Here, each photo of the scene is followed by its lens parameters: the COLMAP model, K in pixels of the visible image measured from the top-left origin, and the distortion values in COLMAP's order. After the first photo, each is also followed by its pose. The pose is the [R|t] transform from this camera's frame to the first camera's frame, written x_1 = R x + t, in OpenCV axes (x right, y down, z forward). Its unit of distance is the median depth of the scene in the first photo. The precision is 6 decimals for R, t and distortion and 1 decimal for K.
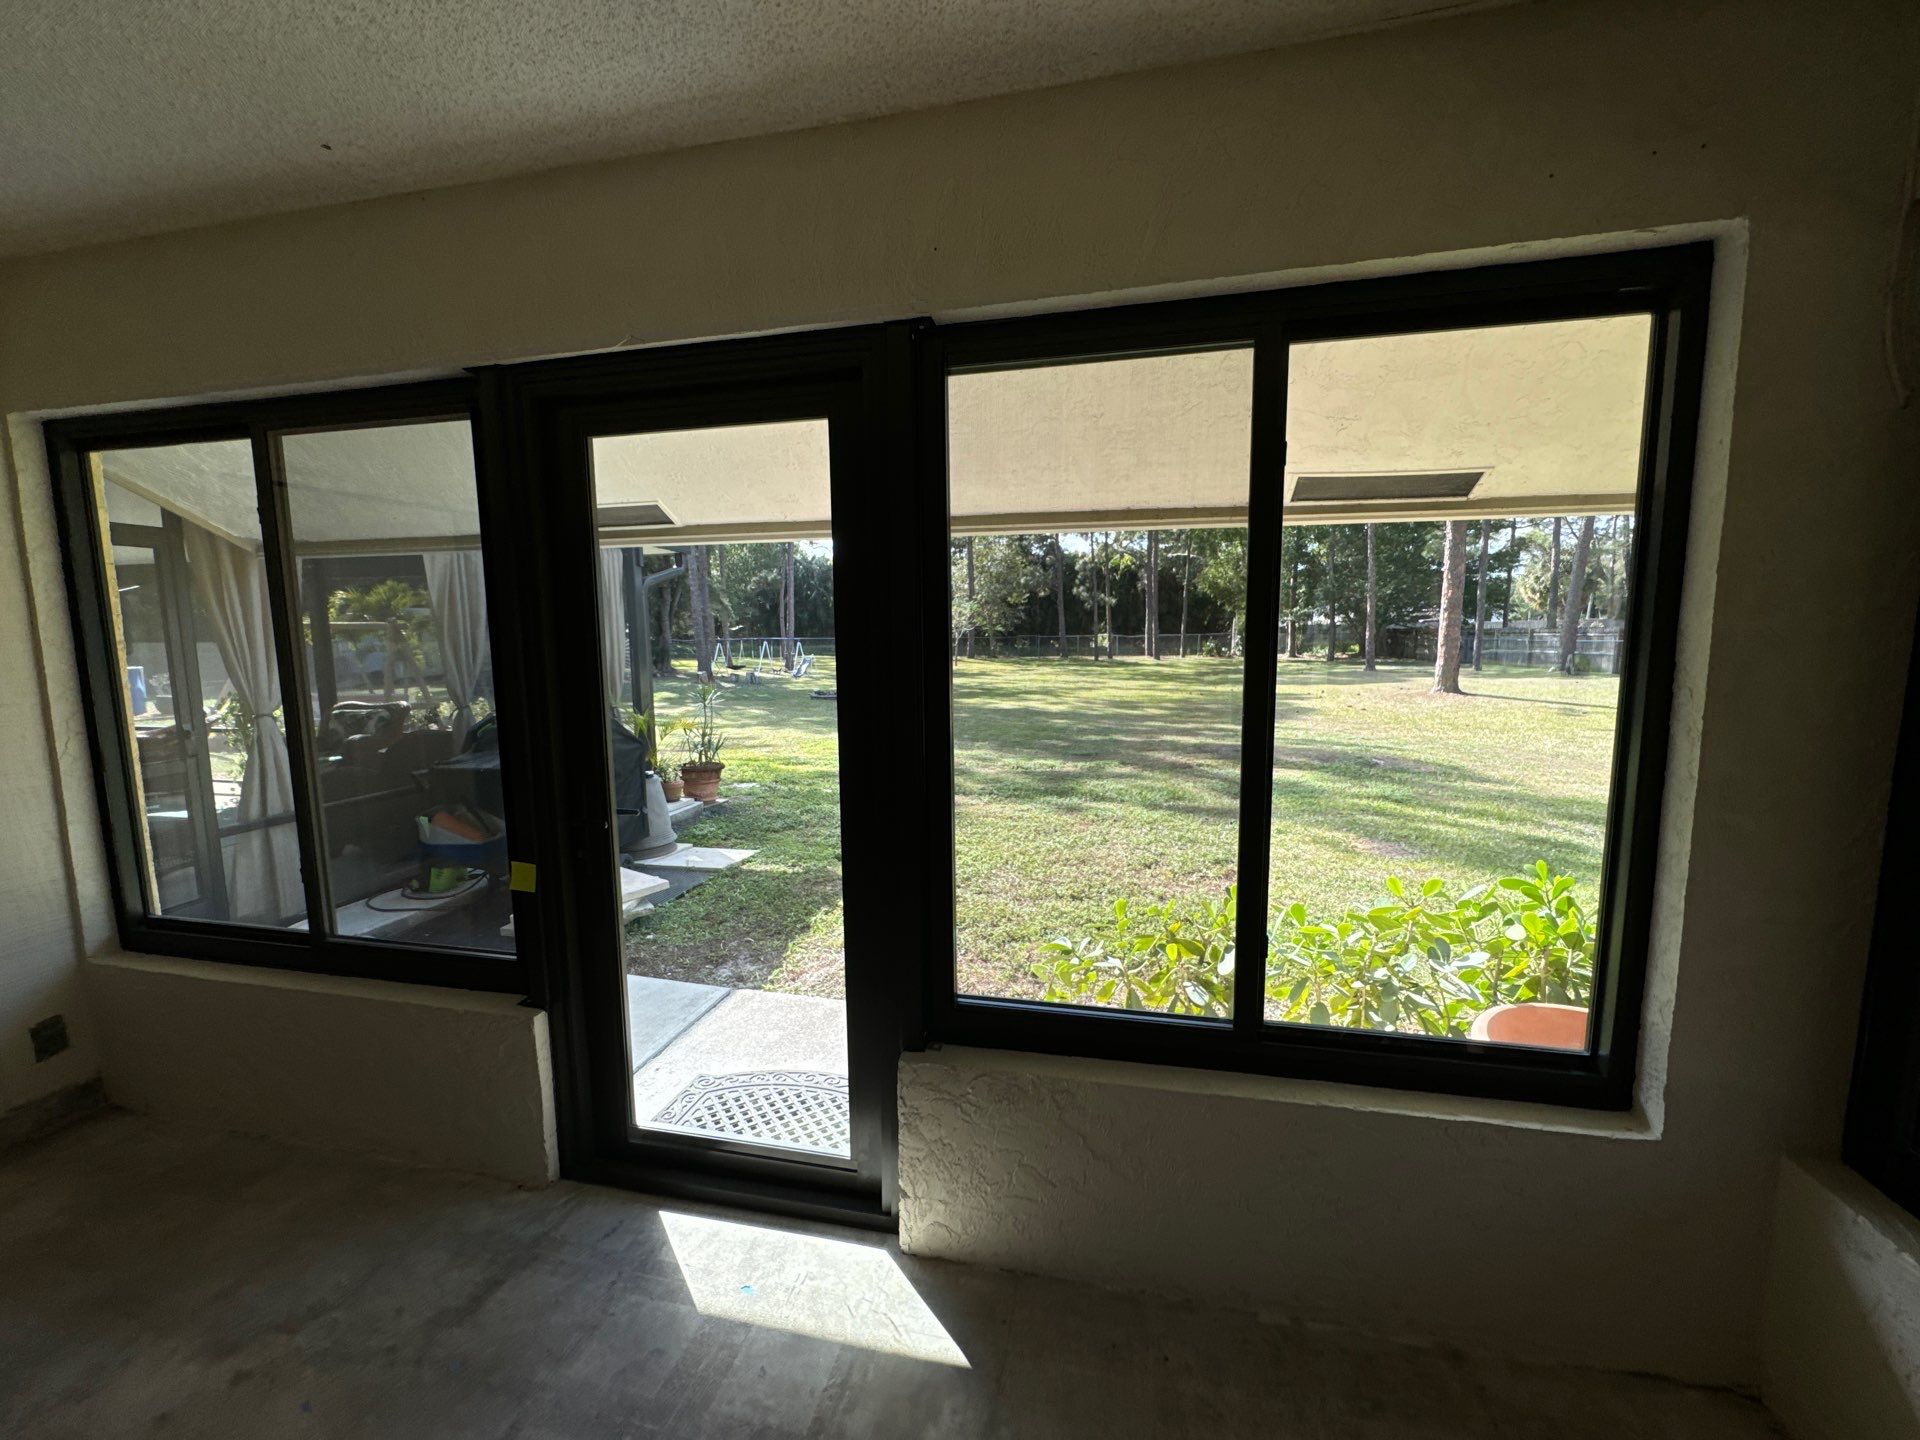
lens RADIAL K [[762.1, 0, 960.0], [0, 762.1, 720.0], [0, 0, 1]] dist [-0.000551, -0.000114]
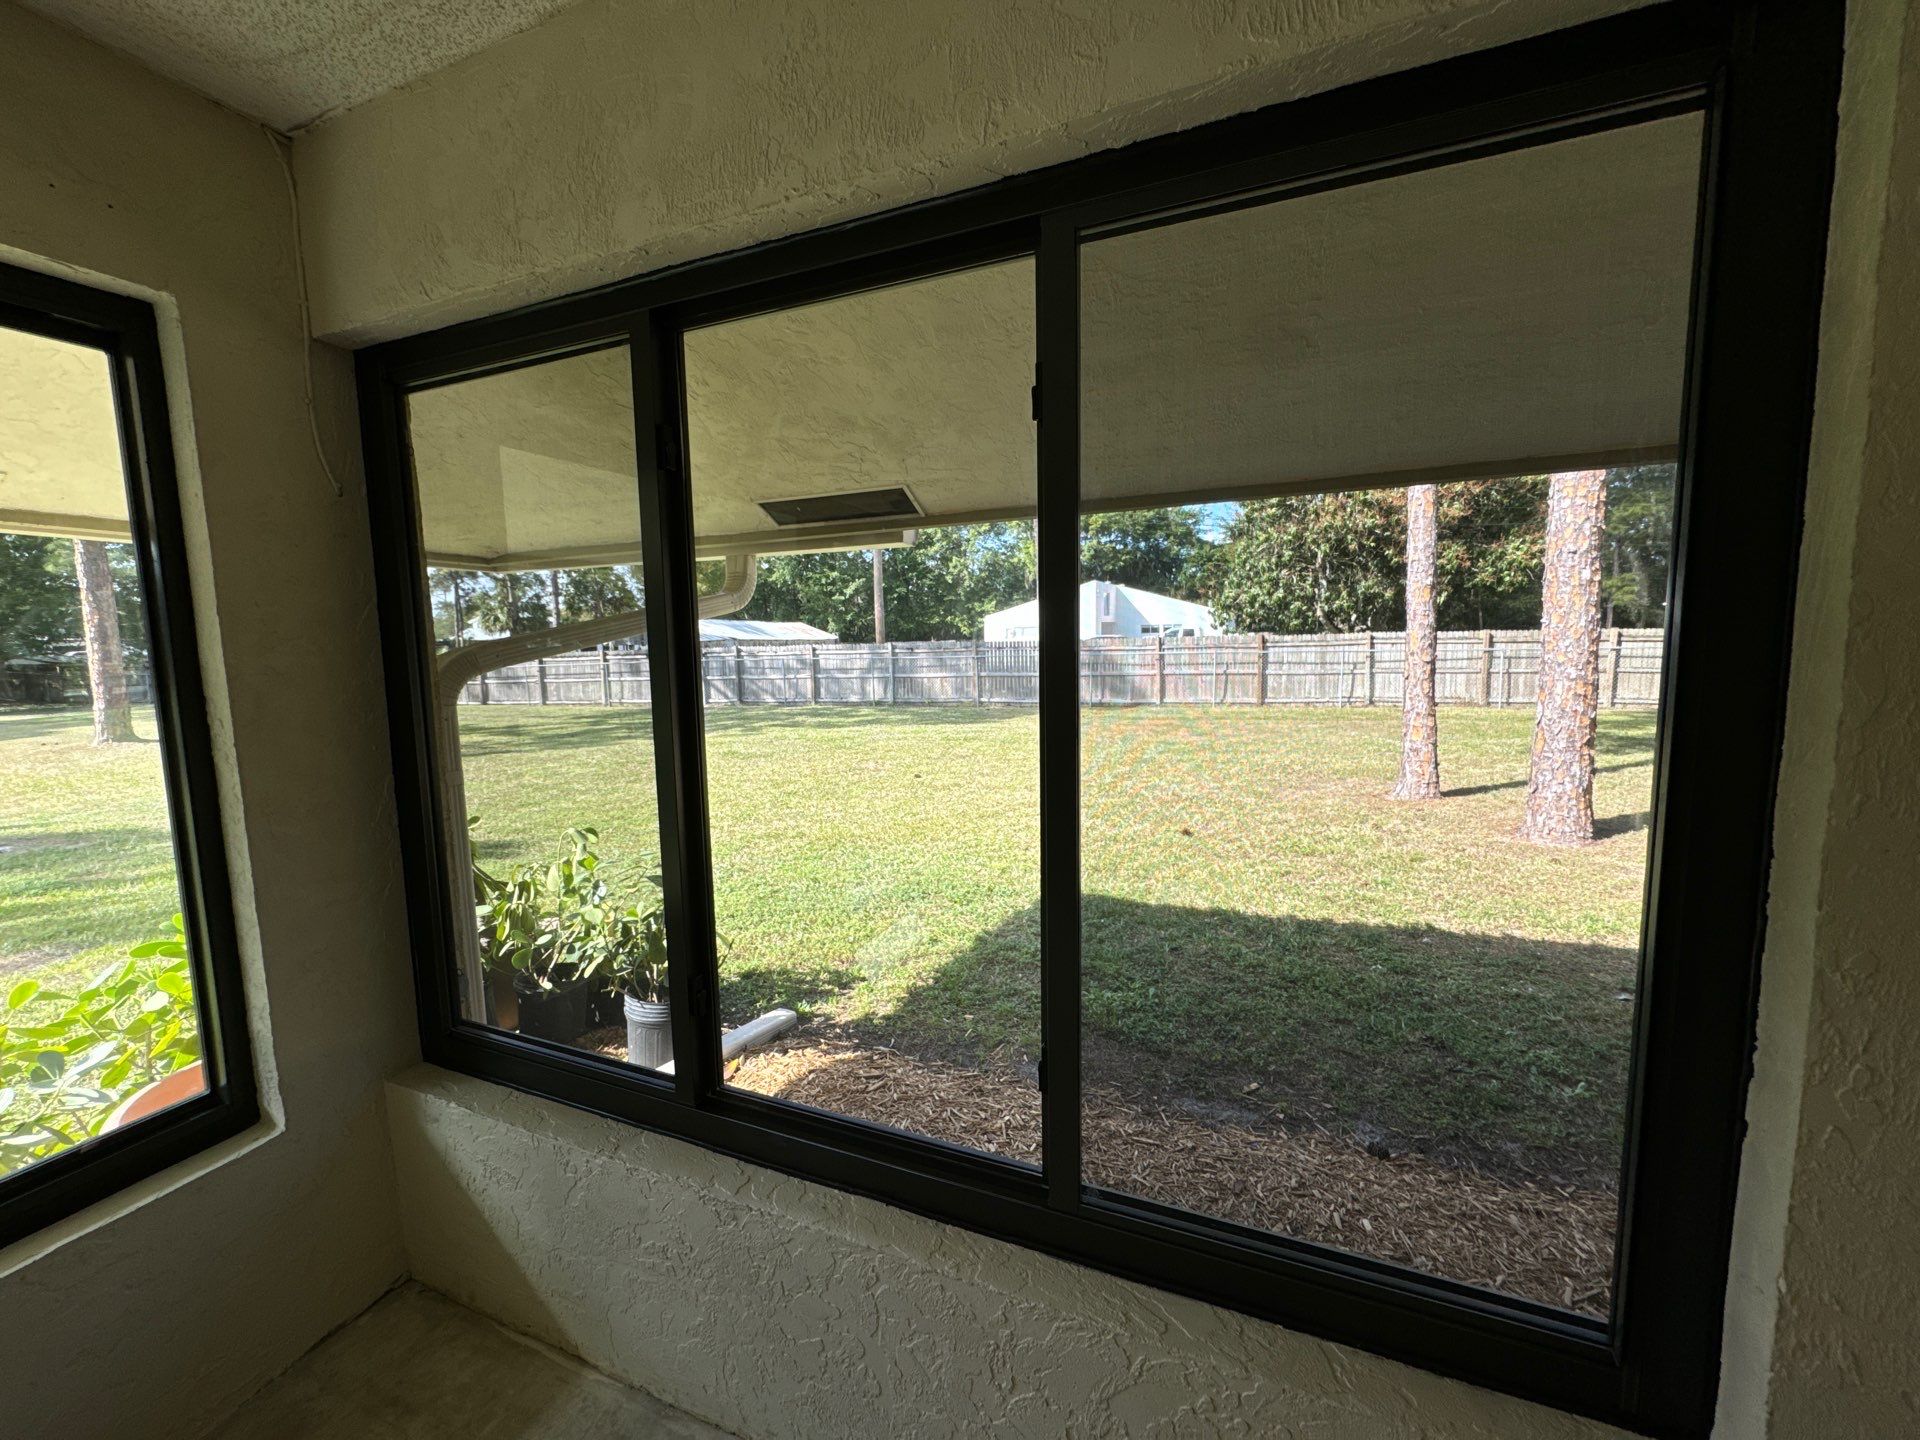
lens RADIAL K [[762.1, 0, 960.0], [0, 762.1, 720.0], [0, 0, 1]] dist [-0.000551, -0.000114]
pose [[0.176658, -0.101132, 0.979063, 0.052156], [0.138098, 0.987415, 0.077077, 0.012825], [-0.974536, 0.121590, 0.188401, -0.142425]]
